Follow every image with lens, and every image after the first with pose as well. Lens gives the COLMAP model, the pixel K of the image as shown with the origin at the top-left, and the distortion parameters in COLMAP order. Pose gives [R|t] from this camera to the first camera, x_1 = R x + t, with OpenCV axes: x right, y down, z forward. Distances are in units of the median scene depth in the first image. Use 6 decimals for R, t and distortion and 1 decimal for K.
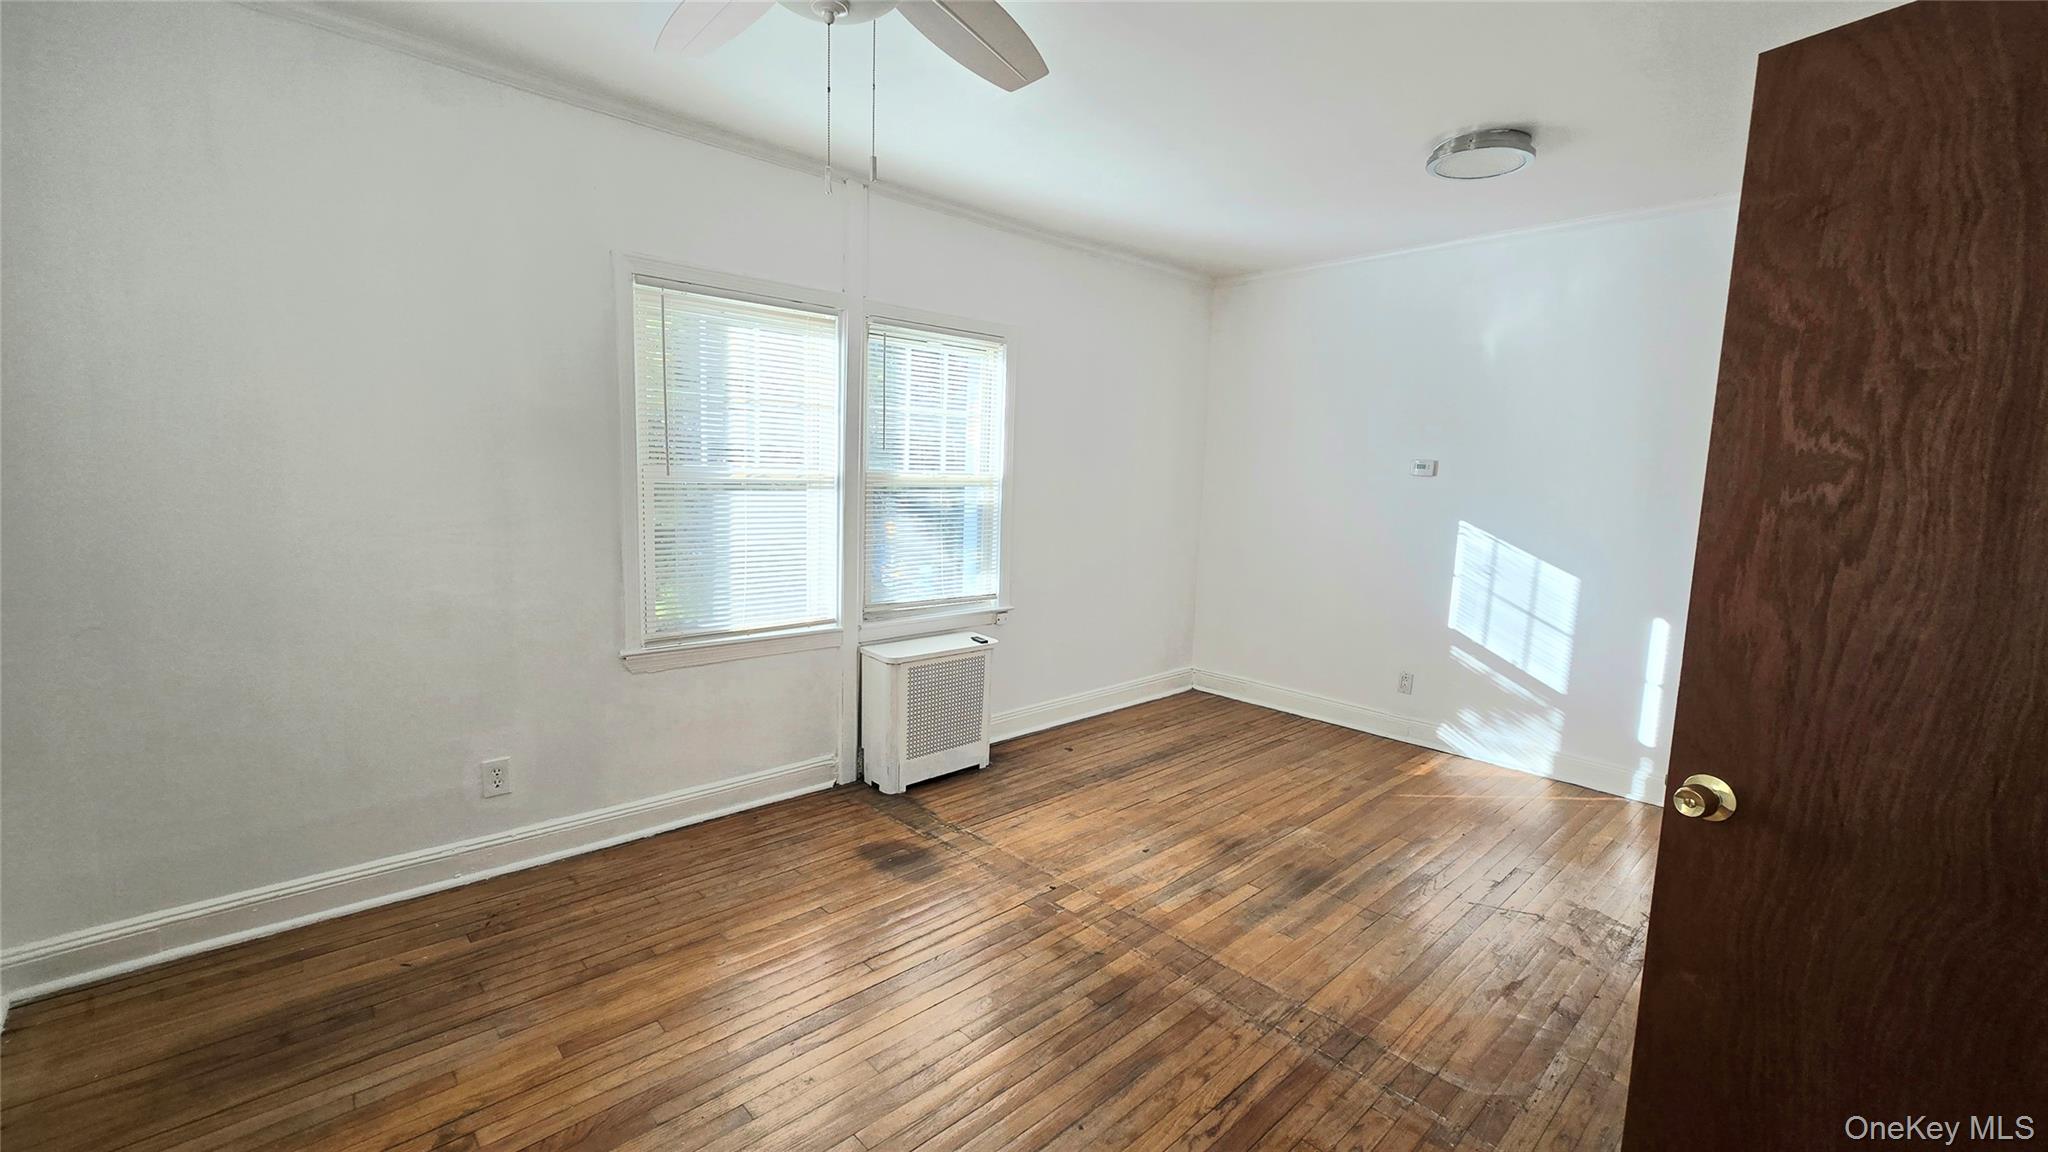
lens RADIAL K [[819.9, 0, 1008.7], [0, 819.9, 564.7], [0, 0, 1]] dist [0.000467, 0.000462]
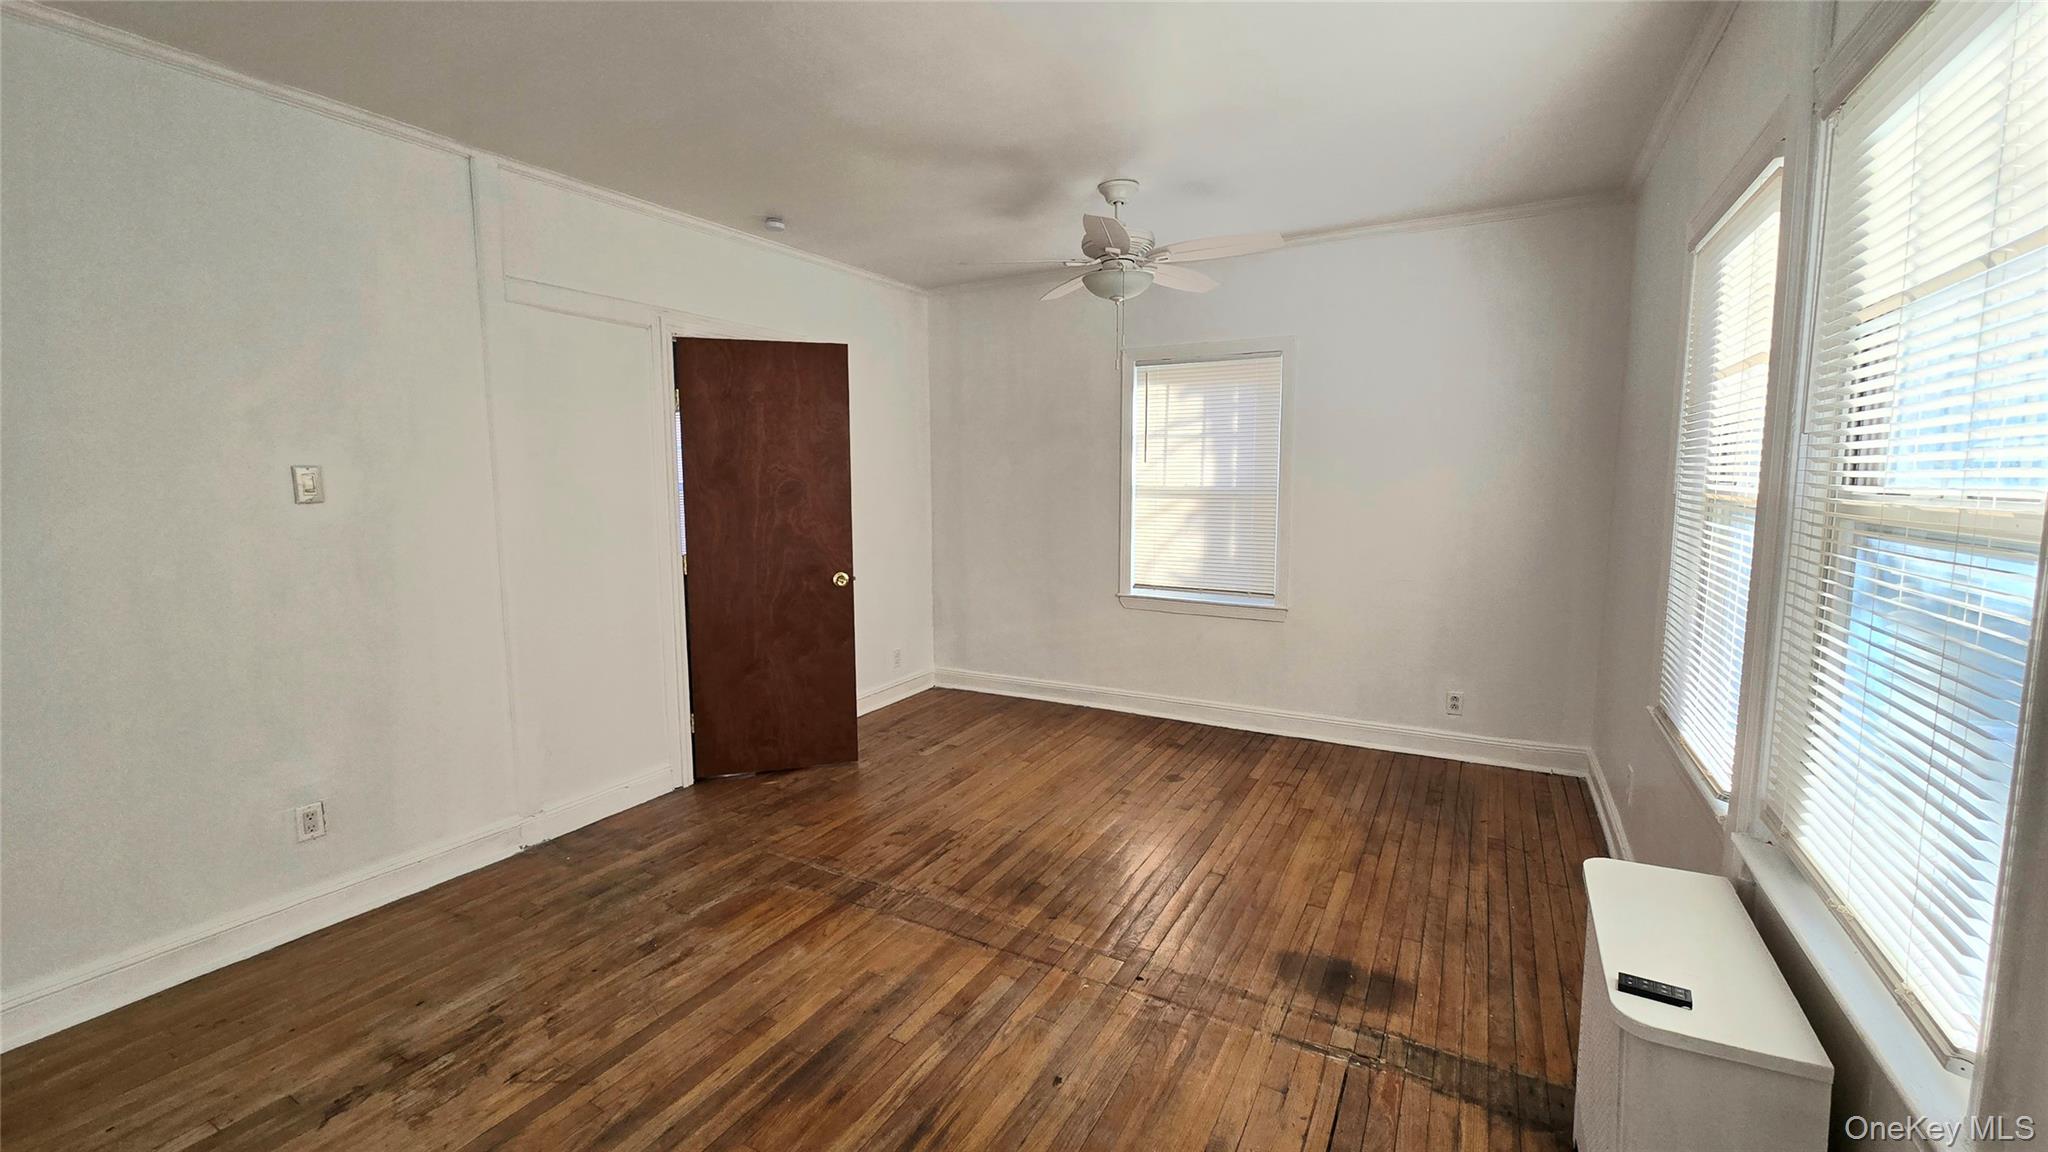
lens RADIAL K [[822.1, 0, 1001.6], [0, 822.1, 568.8], [0, 0, 1]] dist [0.001435, 0.002514]
pose [[-0.952770, 0.012420, -0.303439, 0.386199], [-0.053706, 0.976525, 0.208603, -0.158673], [0.298907, 0.215047, -0.929736, 1.460333]]
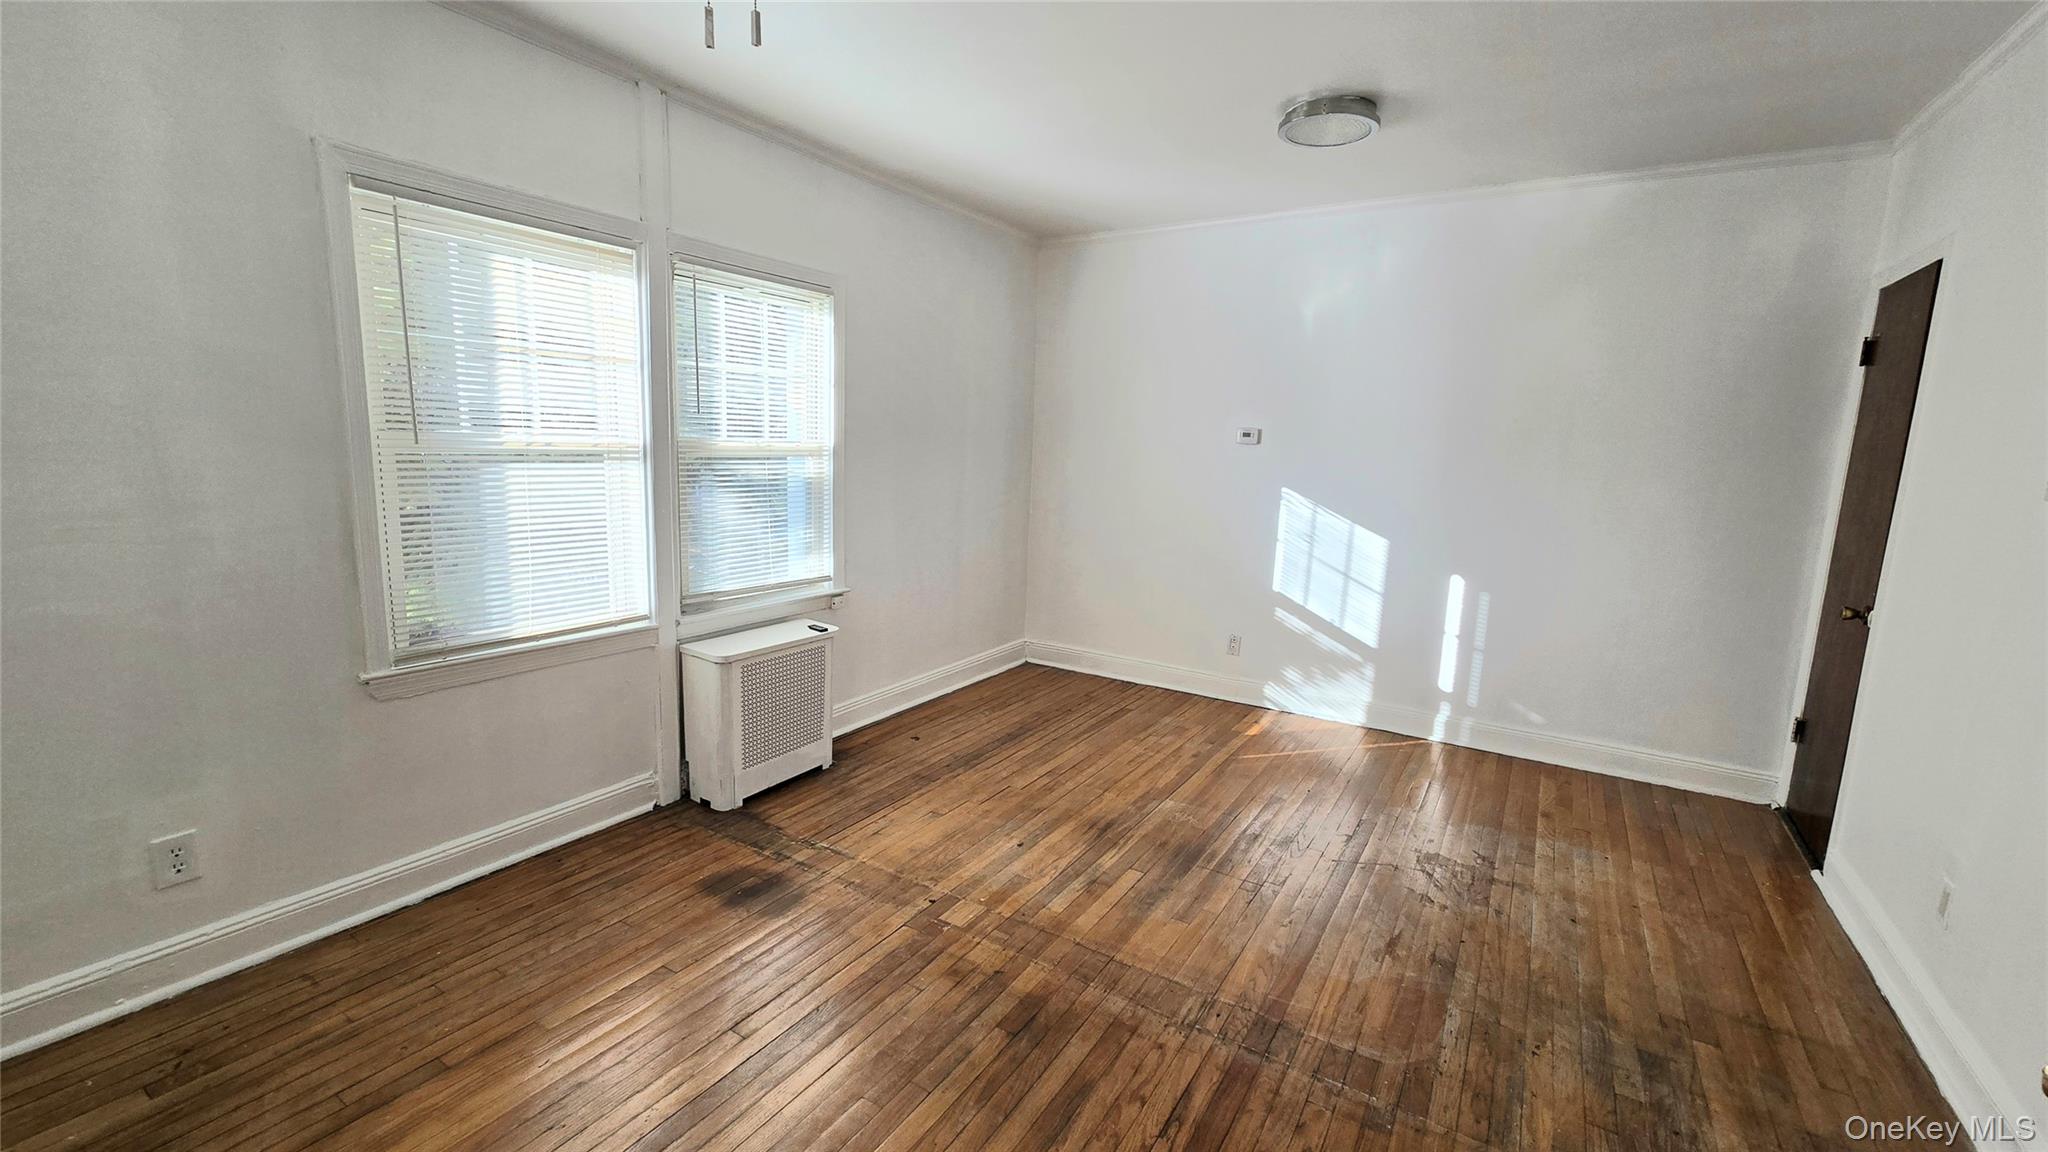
lens RADIAL K [[822.1, 0, 1001.6], [0, 822.1, 568.8], [0, 0, 1]] dist [0.001435, 0.002514]
pose [[0.968438, -0.037367, 0.246438, -0.073401], [0.026344, 0.998506, 0.047877, -0.013489], [-0.247858, -0.039874, 0.967975, 0.101400]]
